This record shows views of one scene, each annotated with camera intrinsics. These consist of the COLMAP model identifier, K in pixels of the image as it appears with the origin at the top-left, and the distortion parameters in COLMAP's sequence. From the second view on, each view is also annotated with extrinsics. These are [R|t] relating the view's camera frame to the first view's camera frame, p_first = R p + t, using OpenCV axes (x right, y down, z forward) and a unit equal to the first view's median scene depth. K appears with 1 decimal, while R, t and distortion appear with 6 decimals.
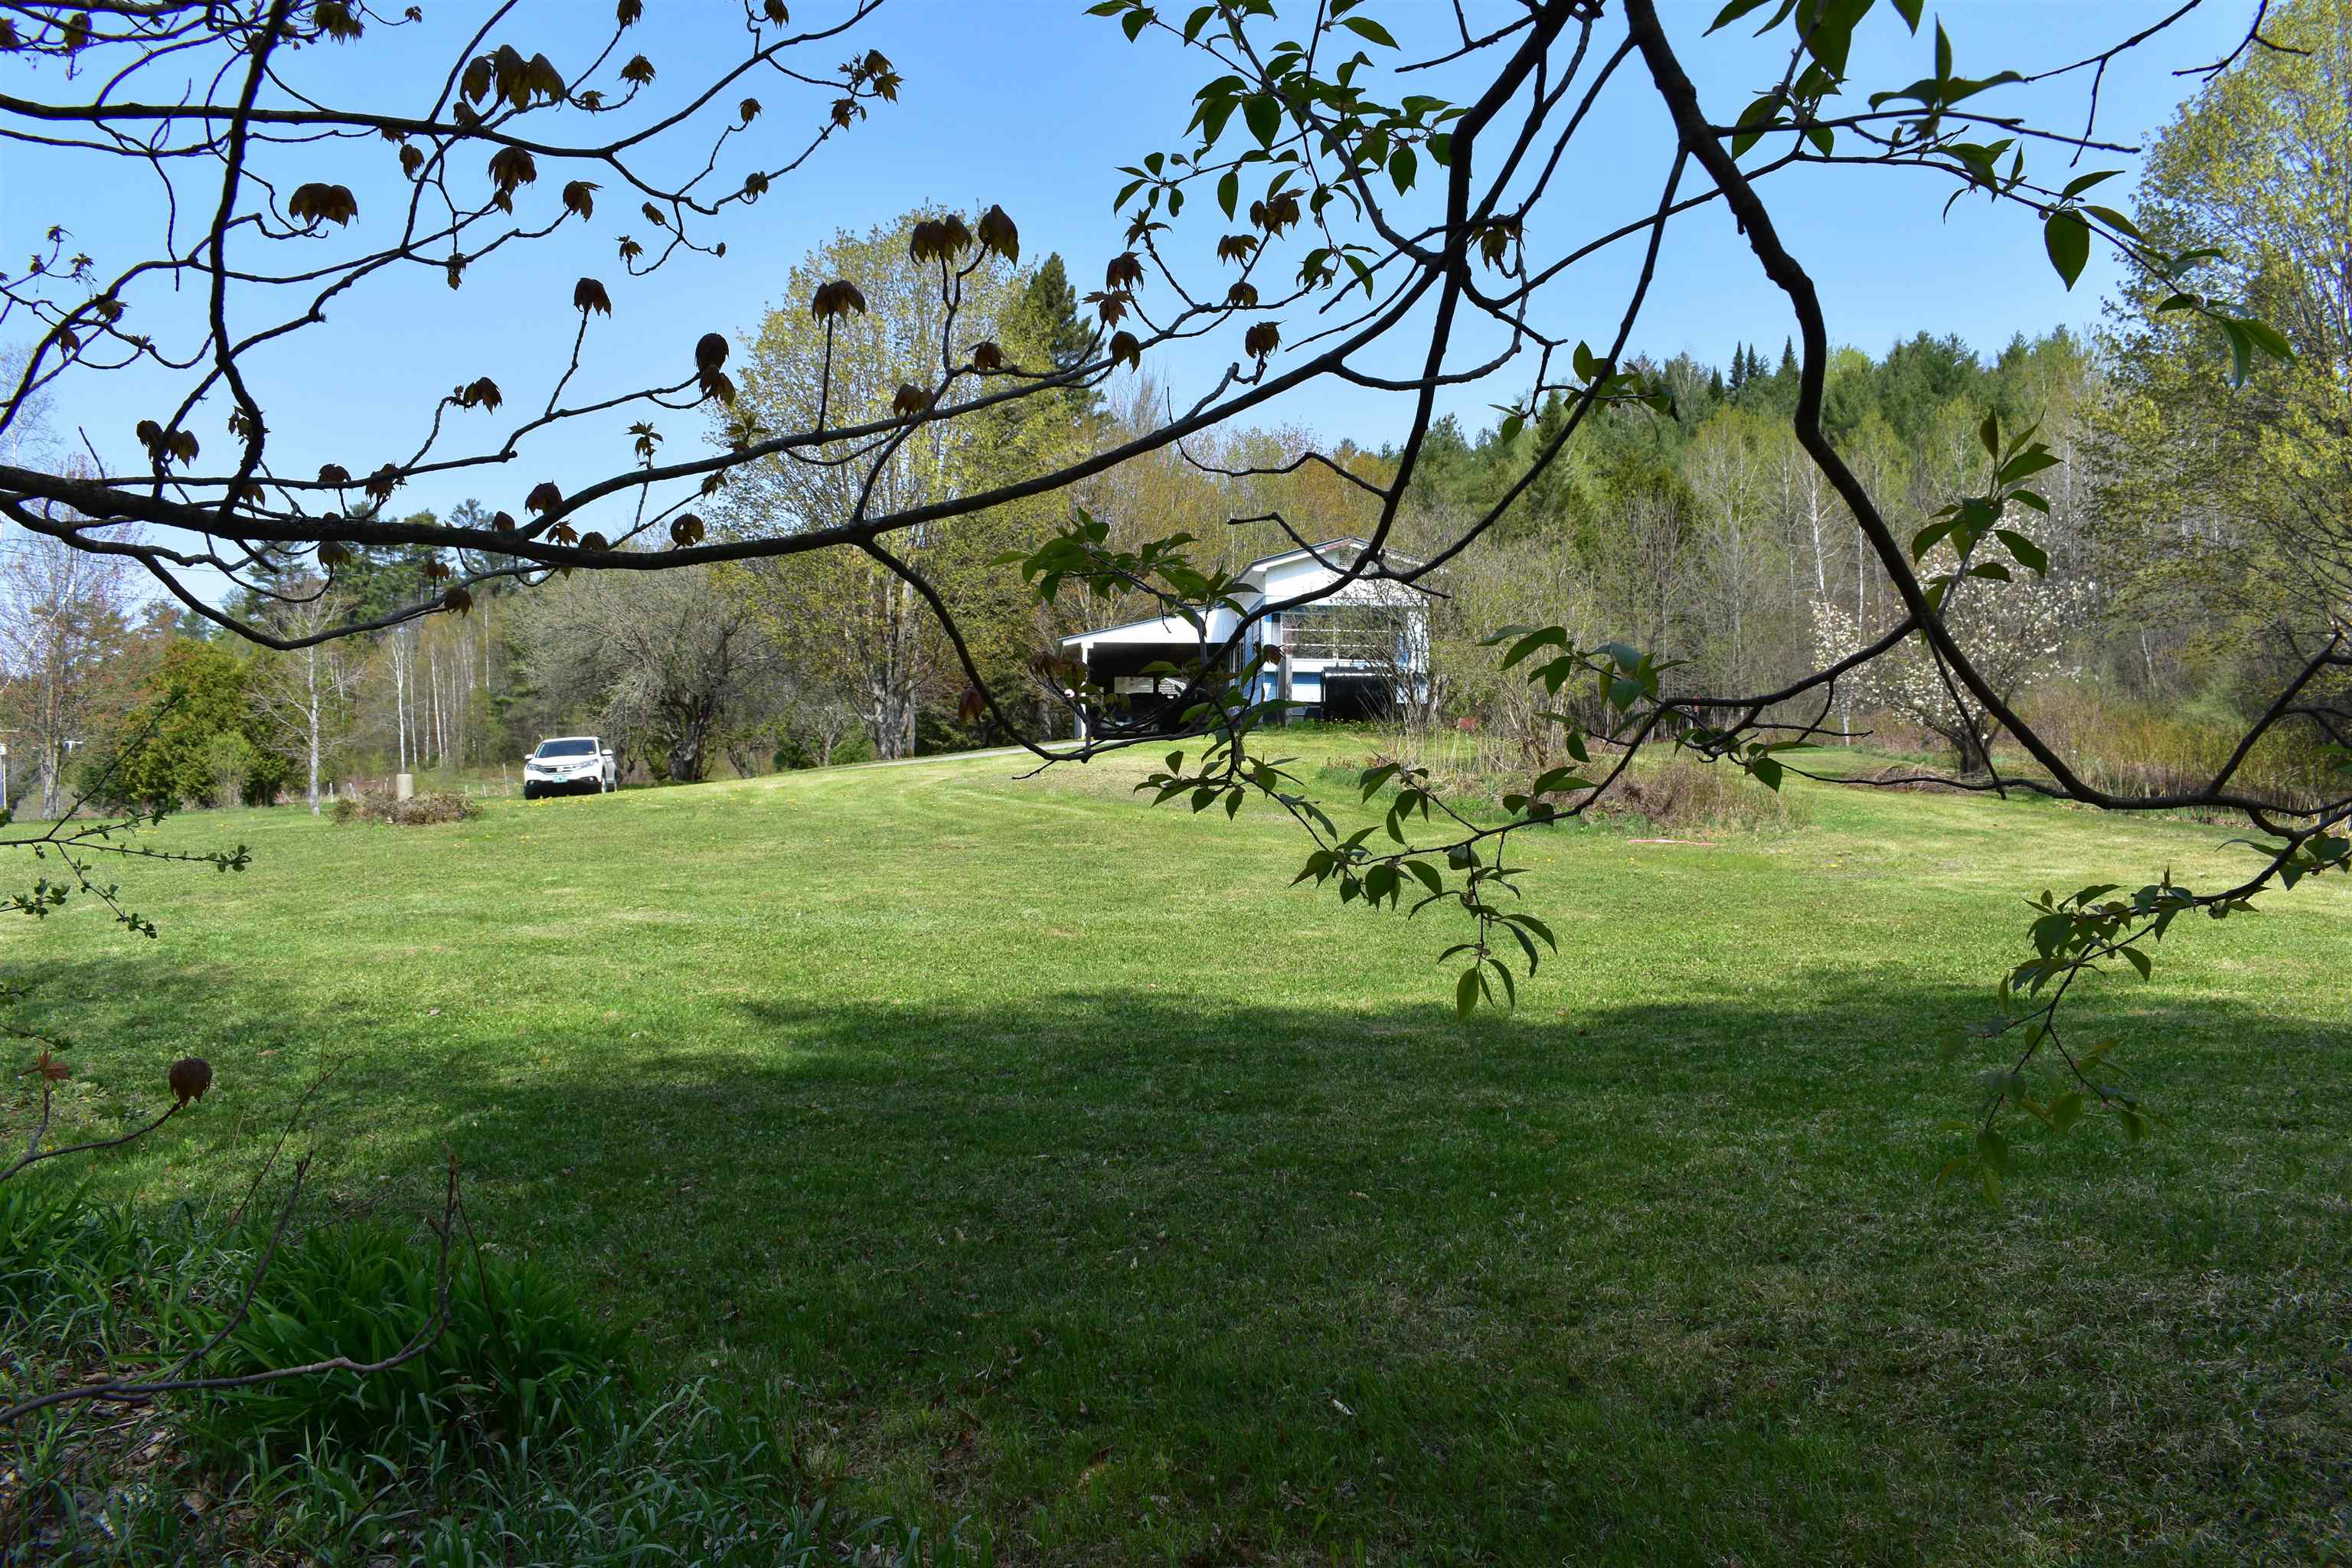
lens RADIAL K [[1758.5, 0, 1176.0], [0, 1758.5, 784.0], [0, 0, 1]] dist [-0.081412, -0.006531]
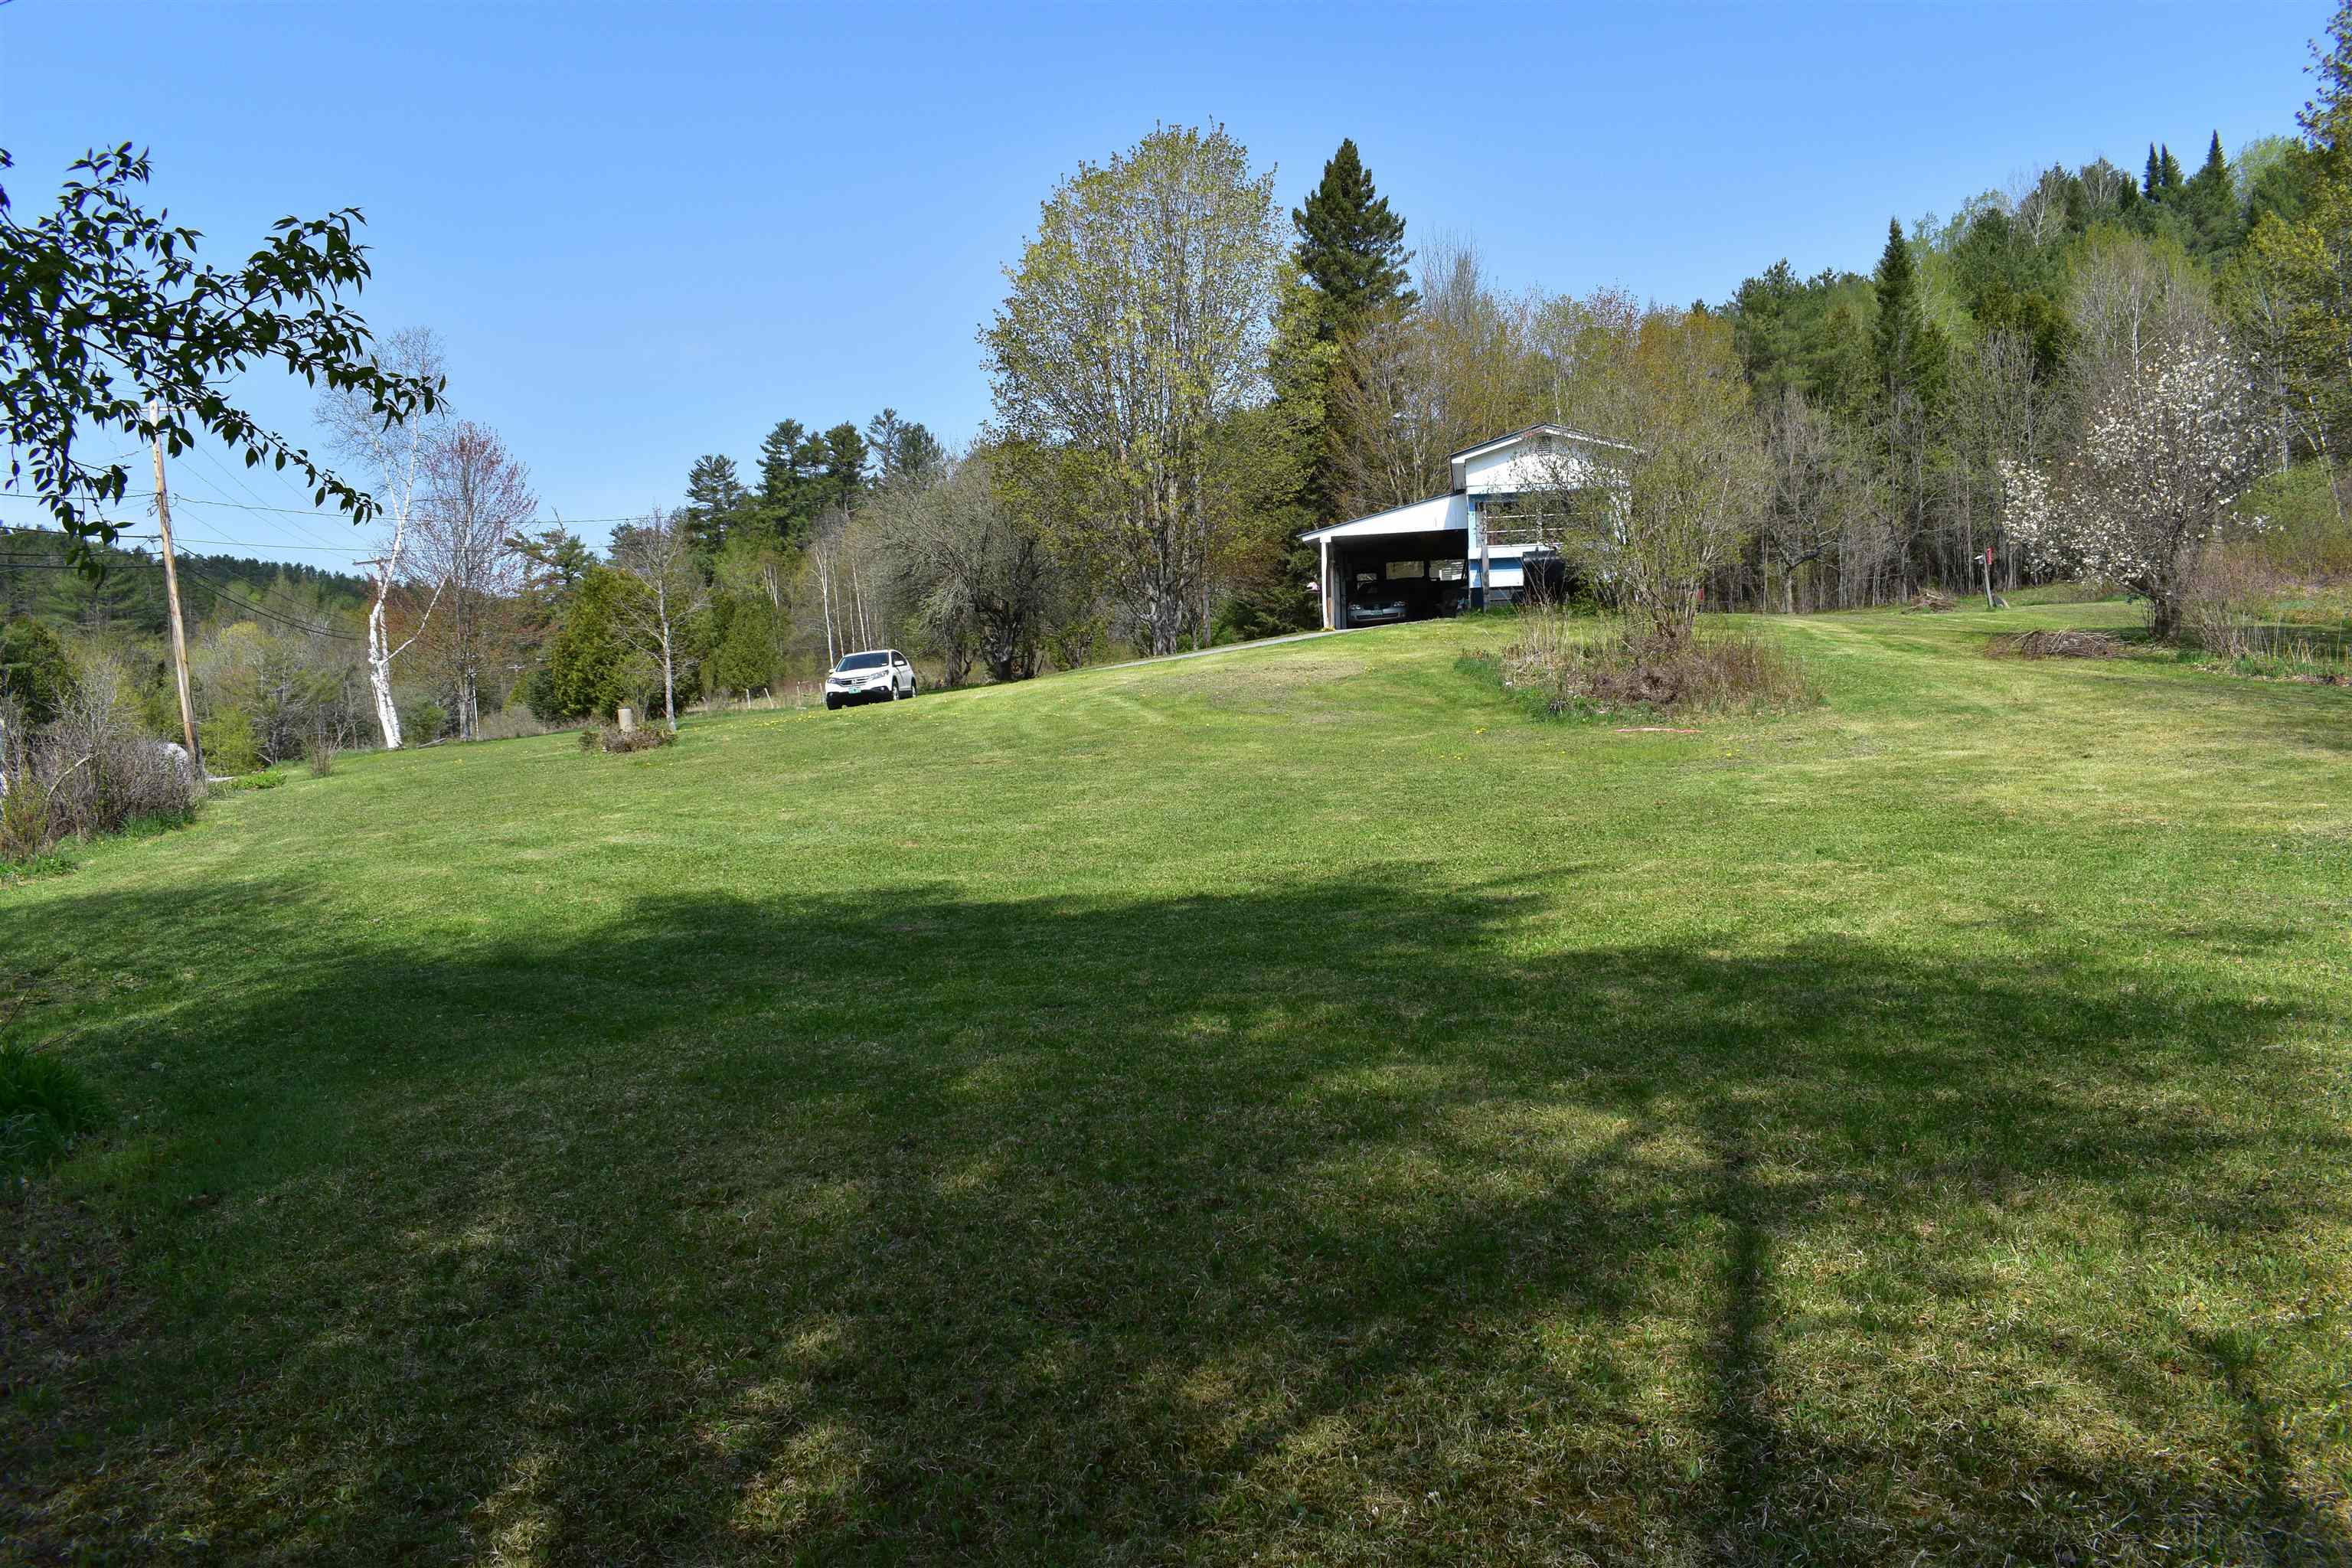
lens RADIAL K [[1758.5, 0, 1176.0], [0, 1758.5, 784.0], [0, 0, 1]] dist [-0.081412, -0.006531]
pose [[0.971051, -0.030540, -0.236913, 0.093145], [0.047850, 0.996560, 0.067663, -0.007469], [0.234031, -0.077041, 0.969172, -0.042994]]
